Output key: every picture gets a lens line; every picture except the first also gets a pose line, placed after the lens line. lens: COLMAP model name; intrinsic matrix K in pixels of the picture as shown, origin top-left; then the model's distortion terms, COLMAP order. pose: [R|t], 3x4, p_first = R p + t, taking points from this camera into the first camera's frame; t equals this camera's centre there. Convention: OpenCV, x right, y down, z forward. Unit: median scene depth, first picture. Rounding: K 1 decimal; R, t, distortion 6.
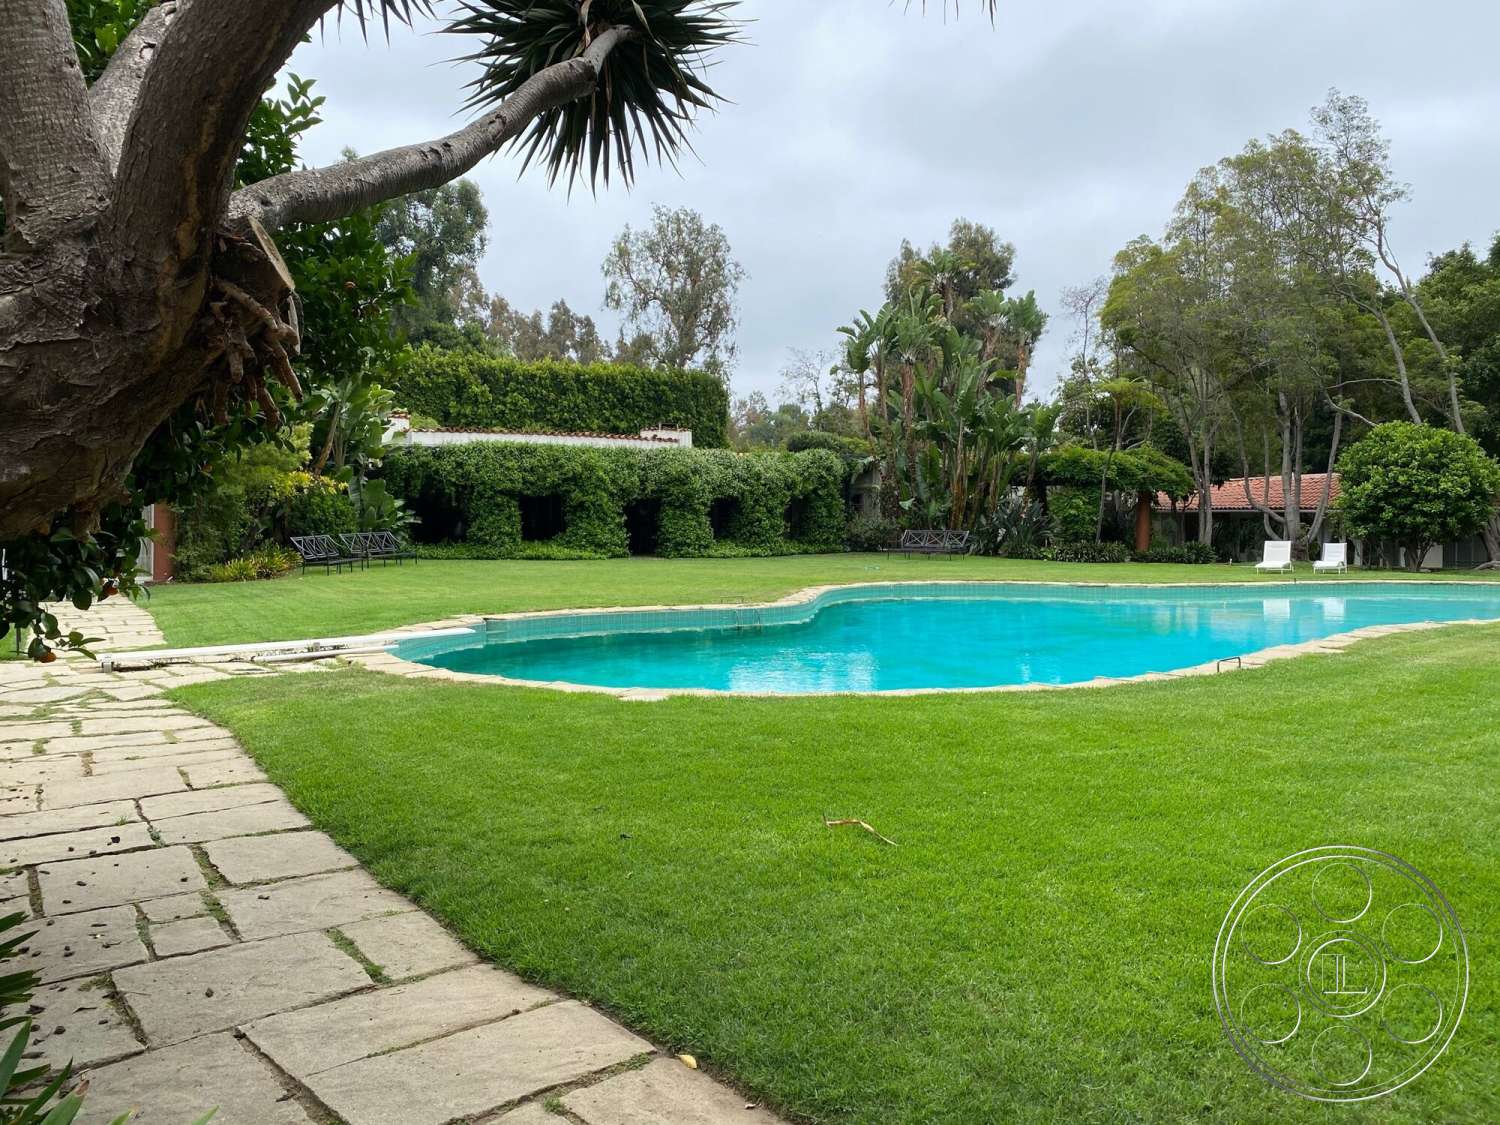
lens RADIAL K [[1150.2, 0, 757.0], [0, 1150.2, 557.8], [0, 0, 1]] dist [0.051878, -0.071545]
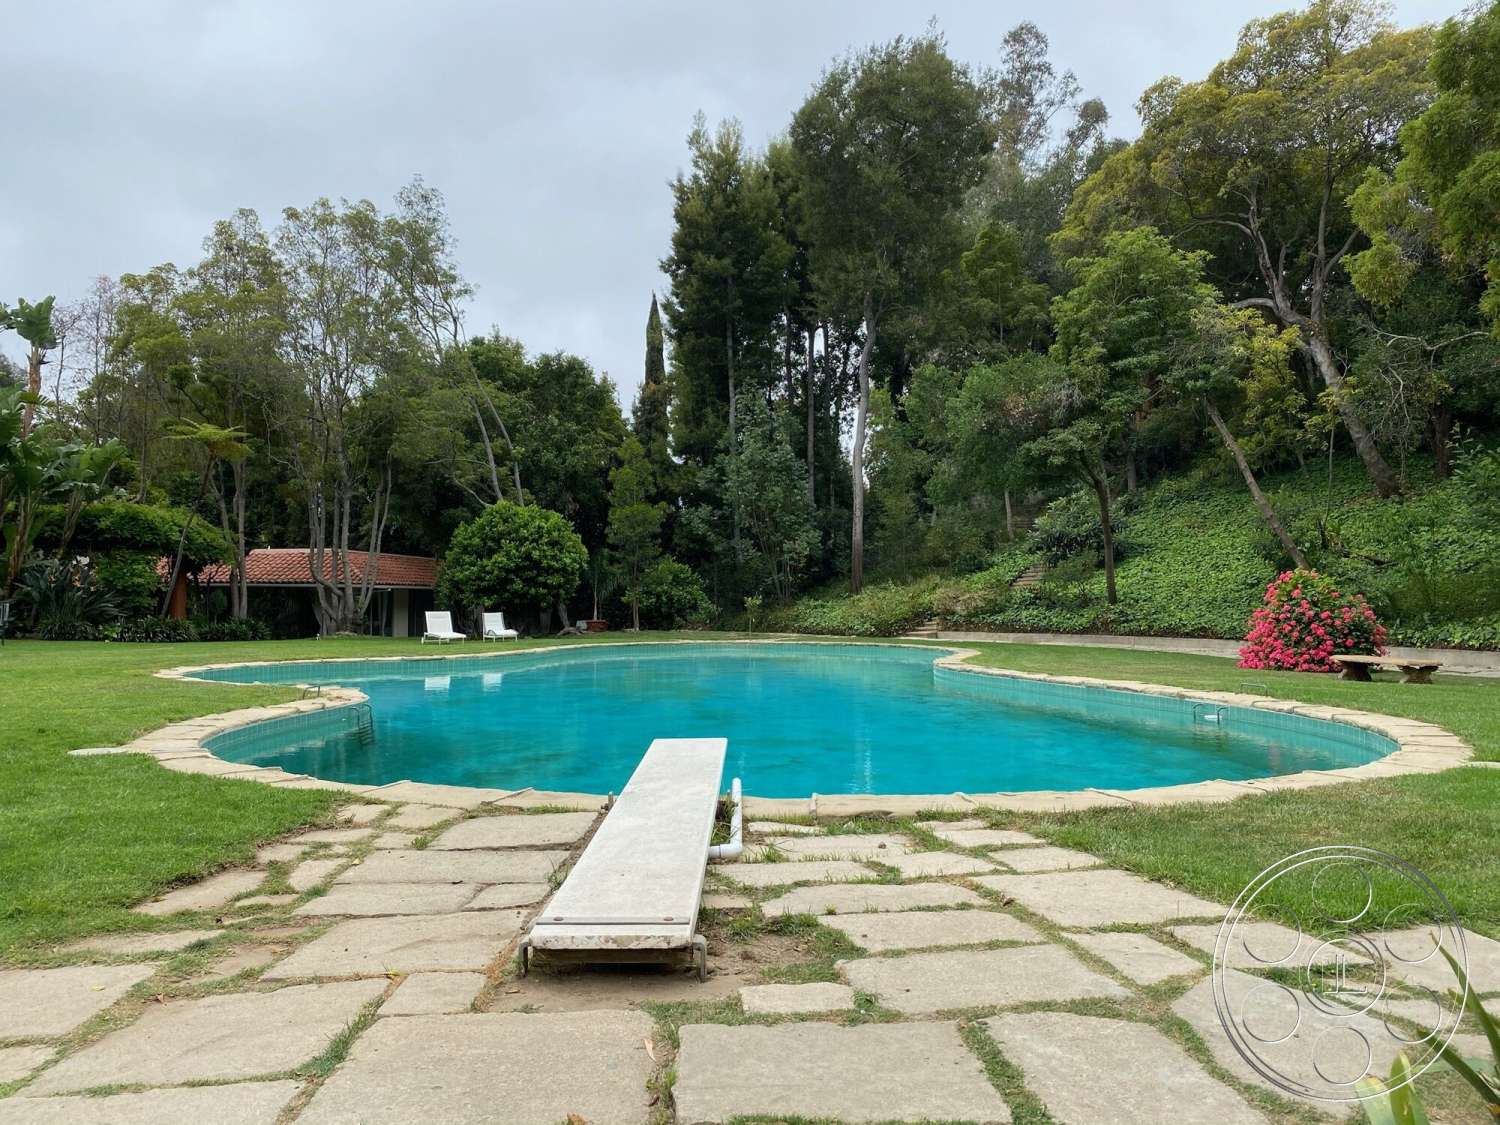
lens RADIAL K [[1150.2, 0, 731.6], [0, 1150.2, 552.0], [0, 0, 1]] dist [0.051878, -0.071545]
pose [[0.491626, 0.042988, 0.869745, -0.227301], [0.027691, 0.997504, -0.064955, 0.004380], [-0.870366, 0.056018, 0.489208, 0.248082]]
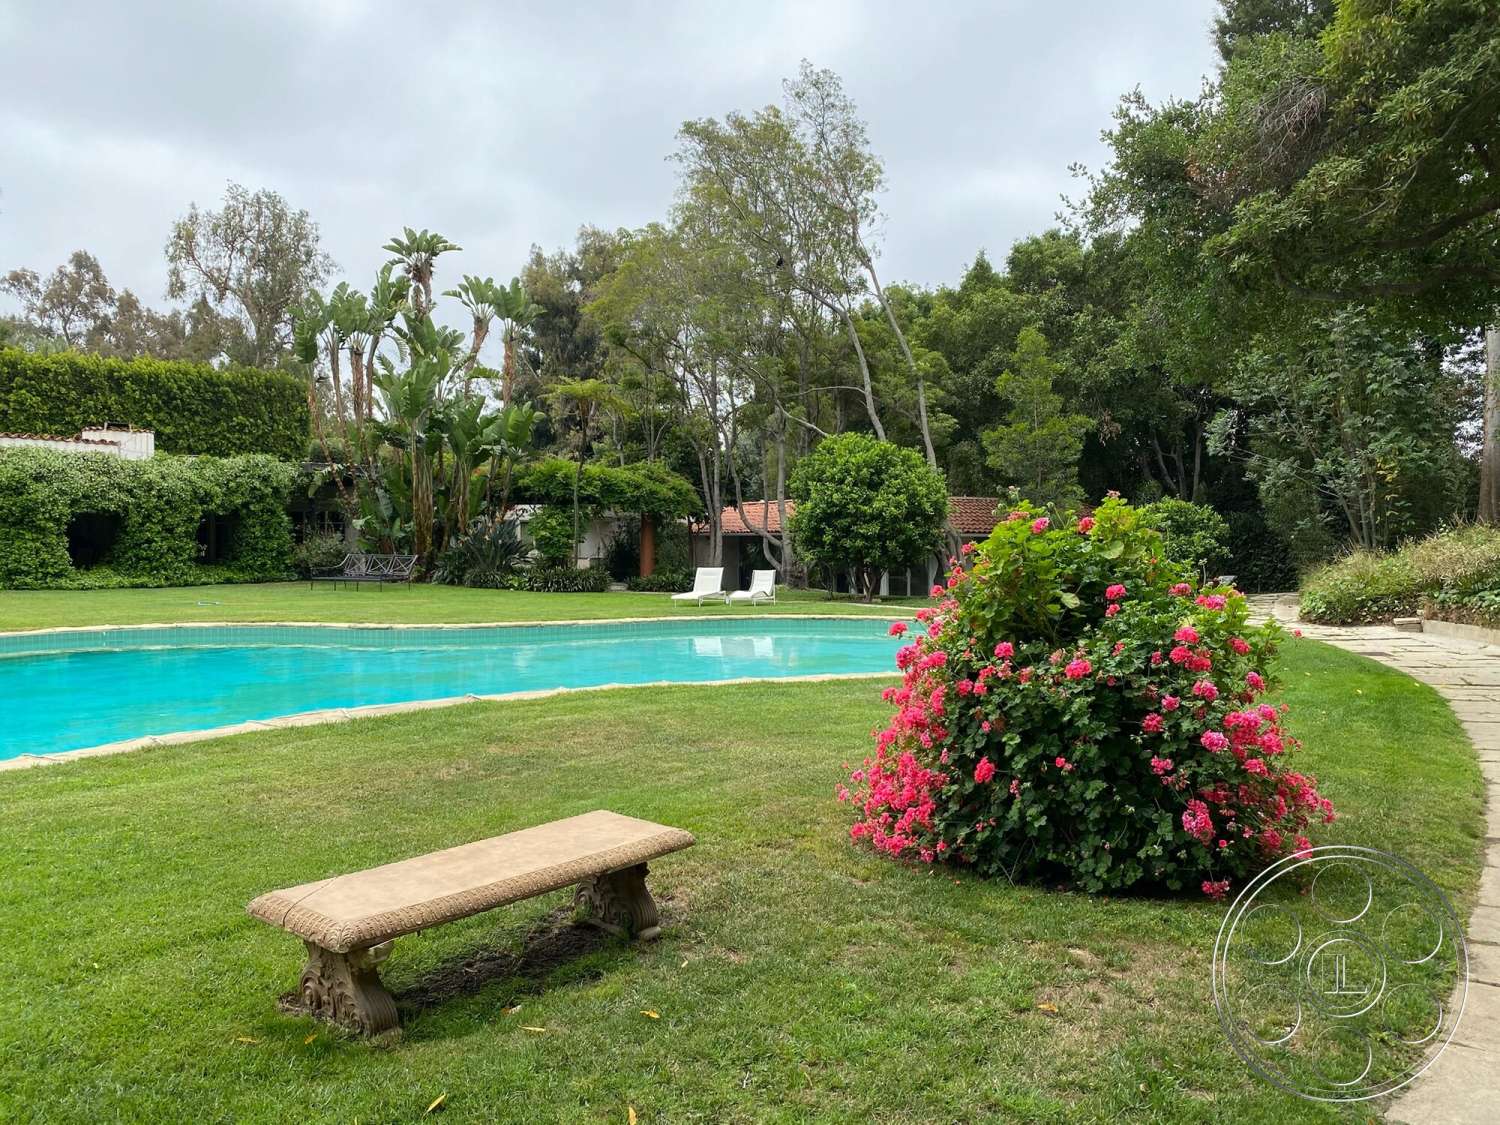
lens RADIAL K [[1150.2, 0, 738.0], [0, 1150.2, 563.7], [0, 0, 1]] dist [0.051878, -0.071545]
pose [[0.978701, -0.000877, 0.205288, 0.240637], [0.003967, 0.999885, -0.014644, -0.004011], [-0.205251, 0.015146, 0.978592, 0.133108]]
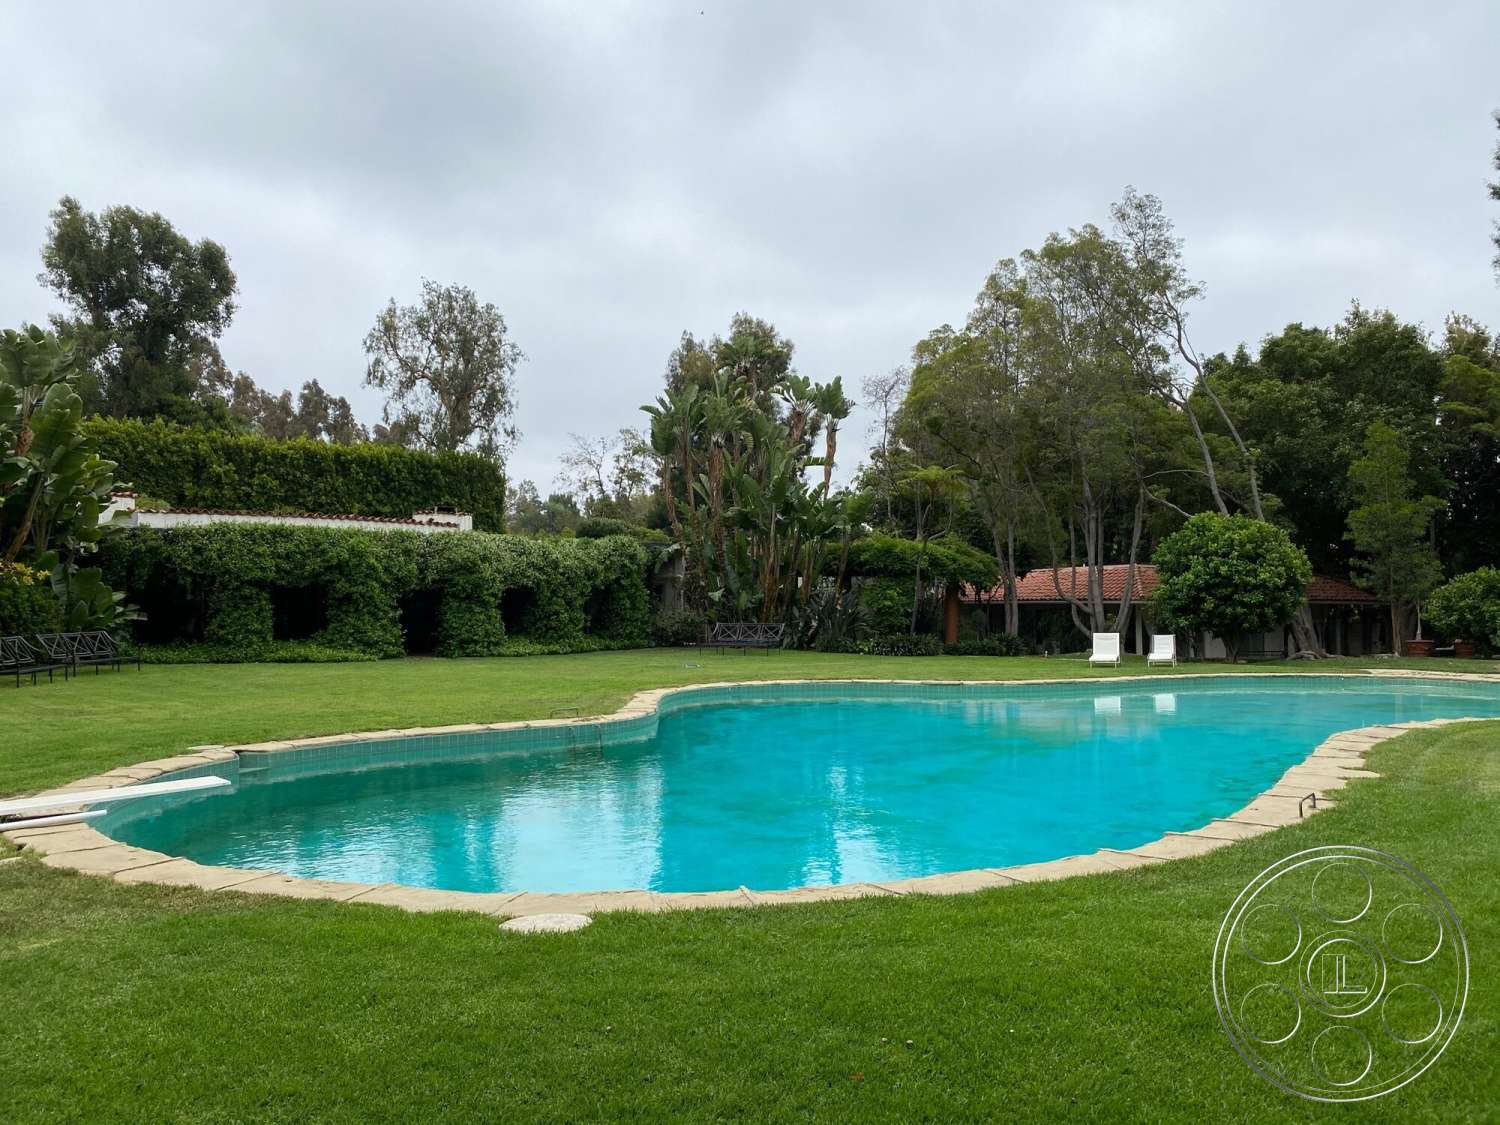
lens RADIAL K [[1150.2, 0, 747.6], [0, 1150.2, 560.5], [0, 0, 1]] dist [0.051878, -0.071545]
pose [[0.981002, 0.003468, 0.193964, -0.026319], [0.011541, 0.997026, -0.076195, -0.003744], [-0.193652, 0.076986, 0.978045, 0.088568]]
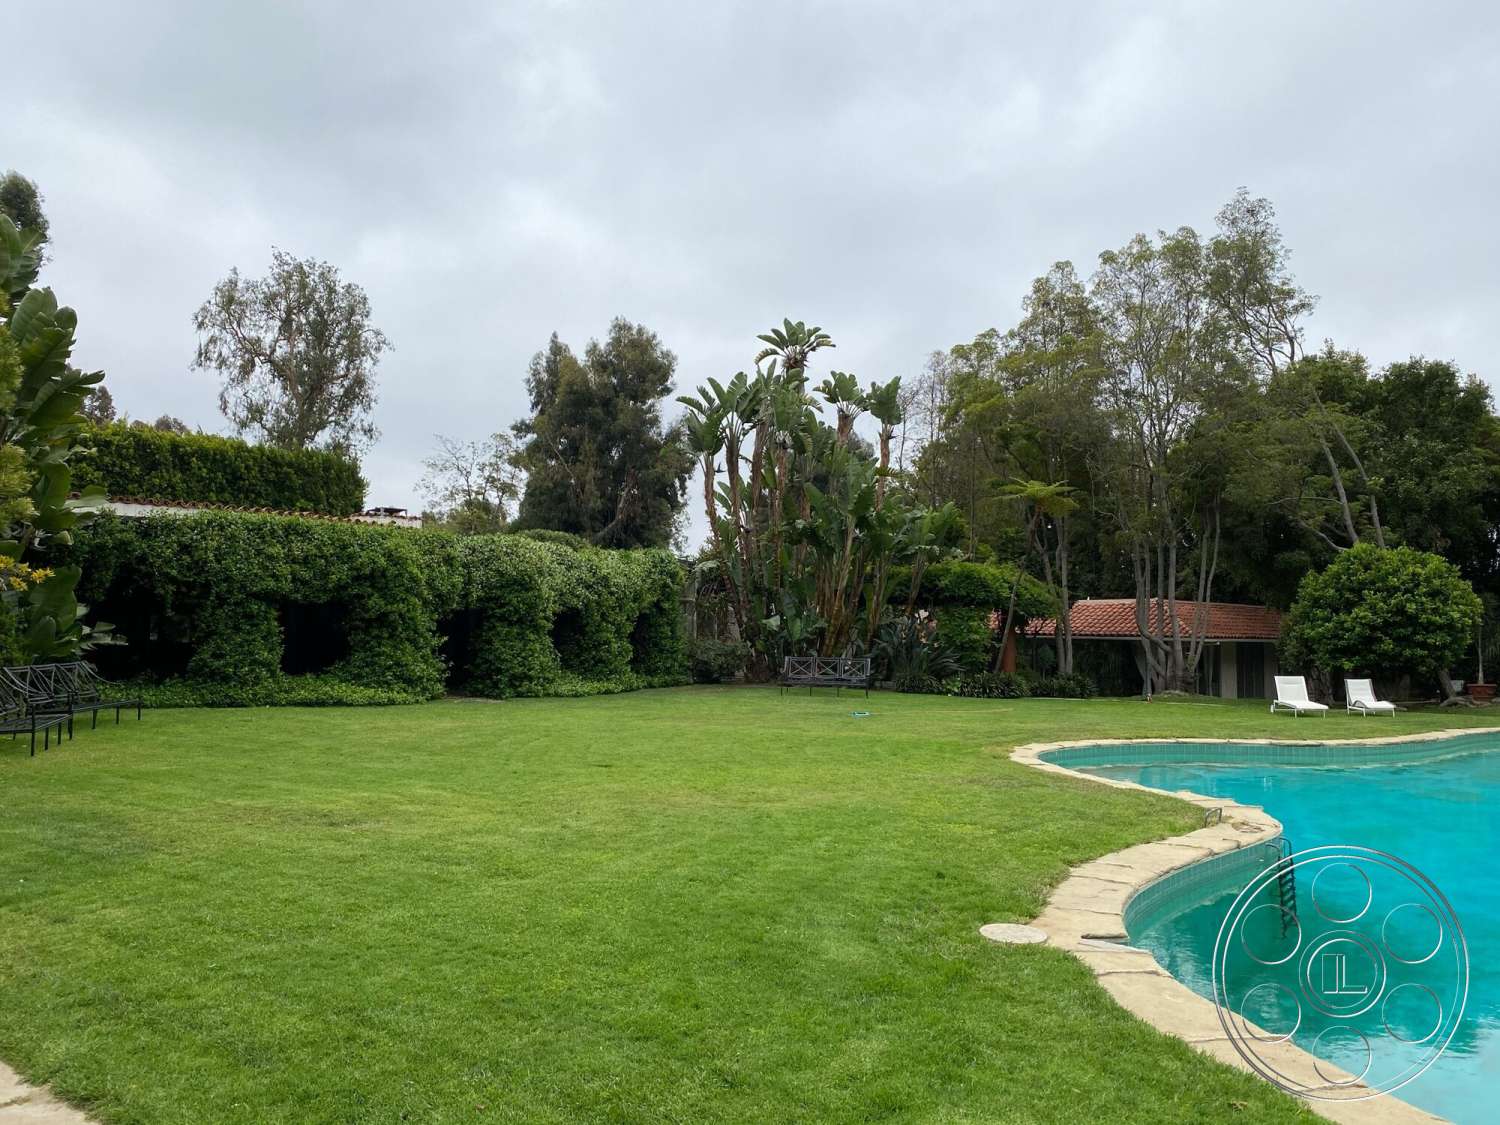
lens RADIAL K [[1150.2, 0, 750.8], [0, 1150.2, 560.6], [0, 0, 1]] dist [0.051878, -0.071545]
pose [[0.917907, 0.037397, 0.395028, -0.206612], [0.001910, 0.995121, -0.098644, -0.012691], [-0.396790, 0.091301, 0.913358, 0.302385]]
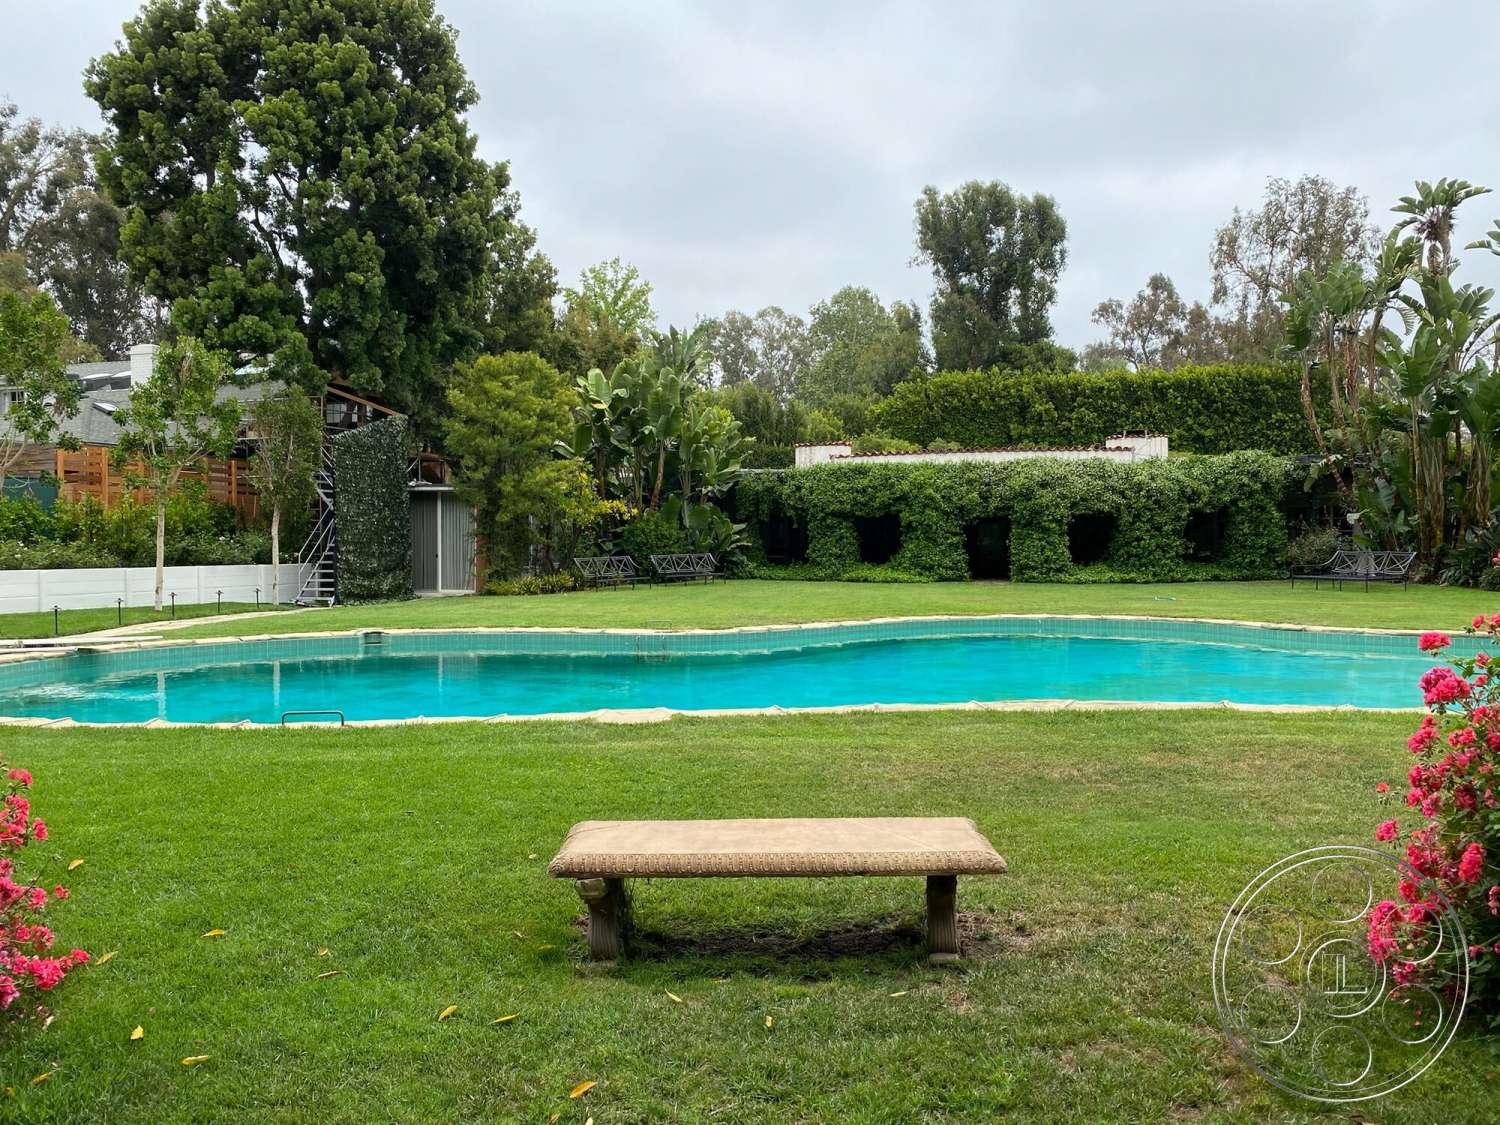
lens RADIAL K [[1150.2, 0, 739.2], [0, 1150.2, 552.3], [0, 0, 1]] dist [0.051878, -0.071545]
pose [[0.784500, -0.000872, -0.620128, 0.304199], [-0.014215, 0.999711, -0.019389, -0.002750], [0.619966, 0.024026, 0.784261, 0.155256]]
